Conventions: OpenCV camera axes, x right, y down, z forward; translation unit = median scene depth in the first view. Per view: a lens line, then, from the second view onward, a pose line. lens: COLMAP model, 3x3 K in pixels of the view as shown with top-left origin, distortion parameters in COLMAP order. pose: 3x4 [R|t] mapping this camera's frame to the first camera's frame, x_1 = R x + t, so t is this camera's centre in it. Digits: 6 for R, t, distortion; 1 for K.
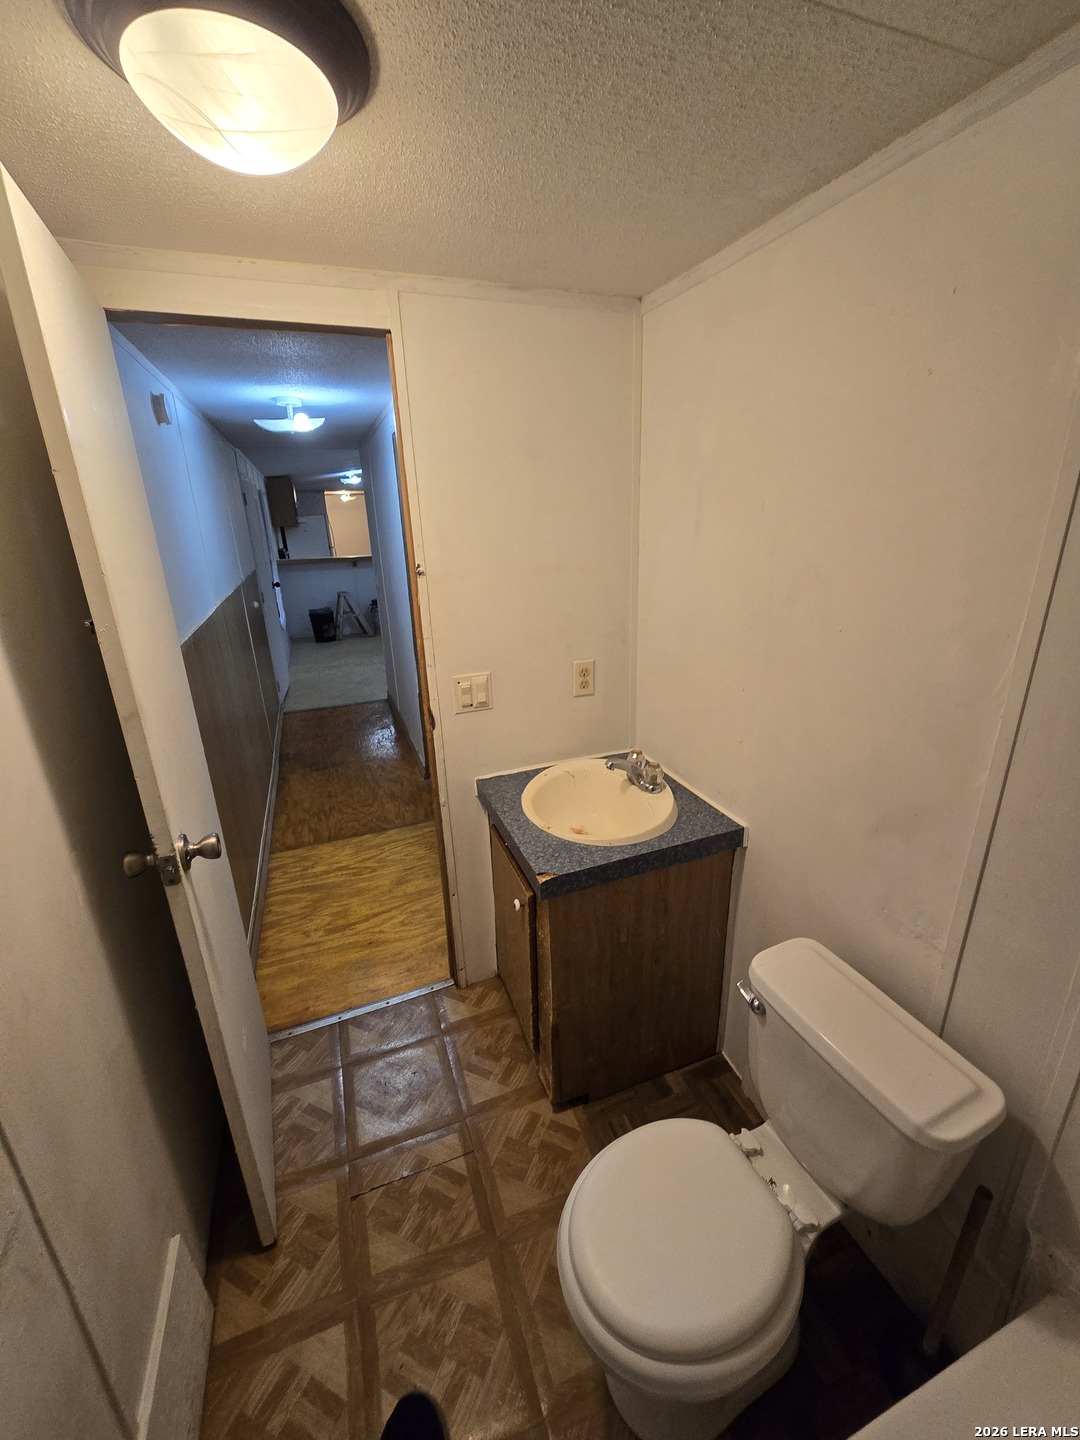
lens RADIAL K [[588.2, 0, 543.4], [0, 588.2, 719.3], [0, 0, 1]] dist [-0.001620, 0.000155]
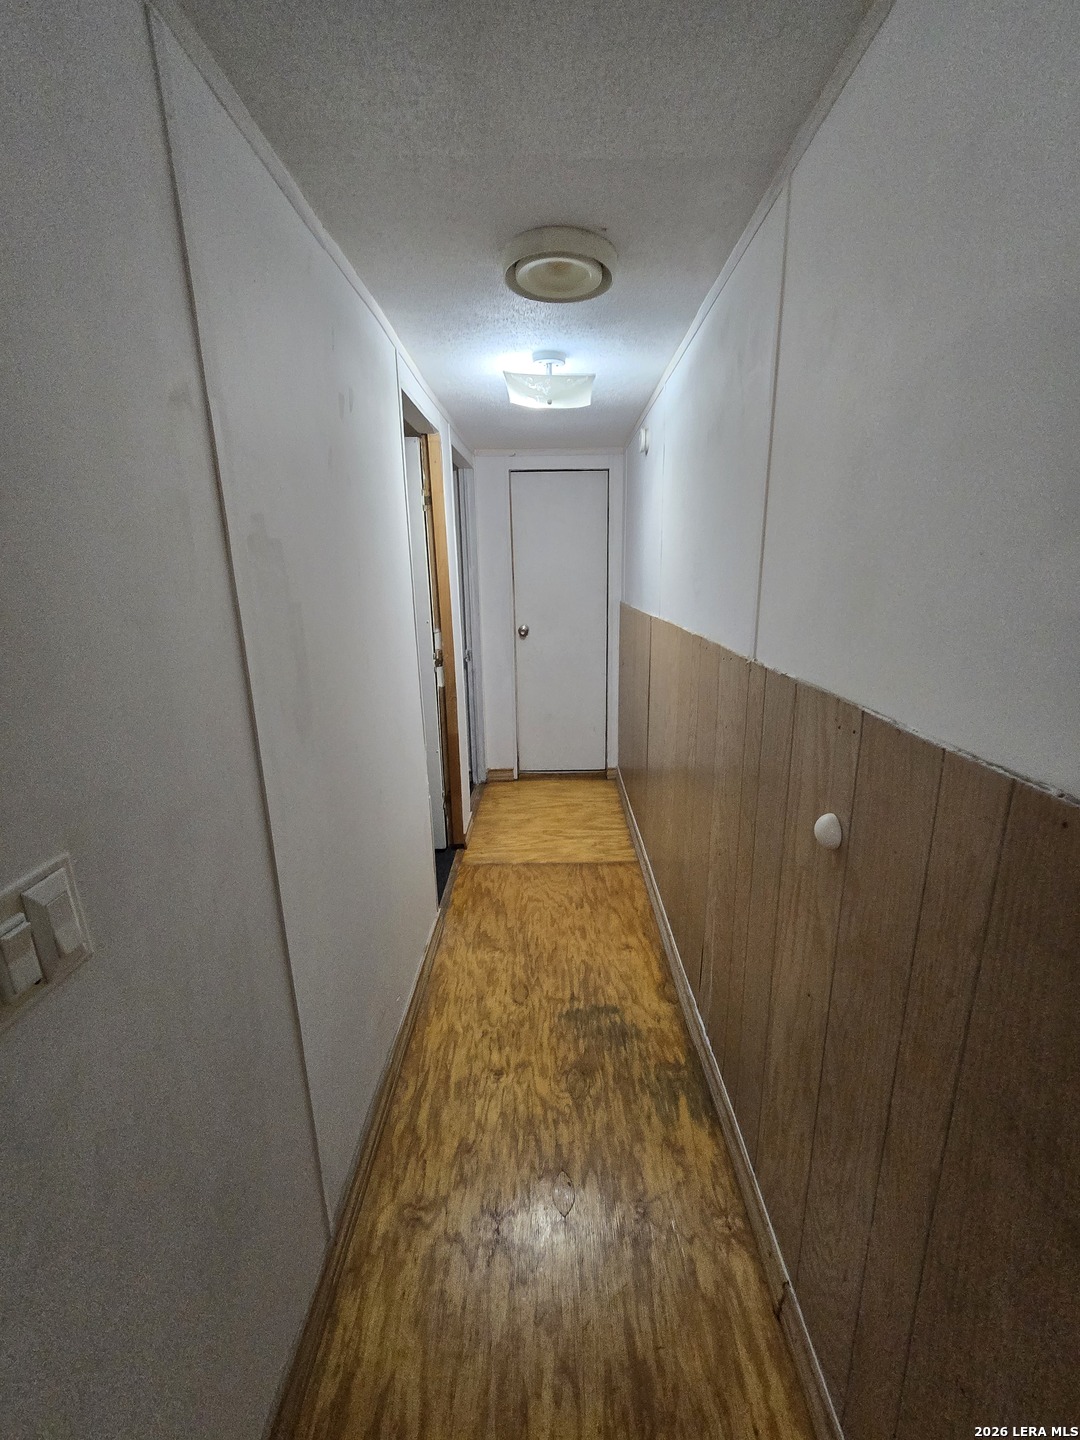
lens RADIAL K [[588.2, 0, 542.5], [0, 588.2, 721.7], [0, 0, 1]] dist [-0.001620, 0.000155]
pose [[-0.927974, -0.053191, 0.368830, -0.654087], [0.158353, 0.839664, 0.519507, -0.500616], [-0.337327, 0.540494, -0.770764, 1.655716]]
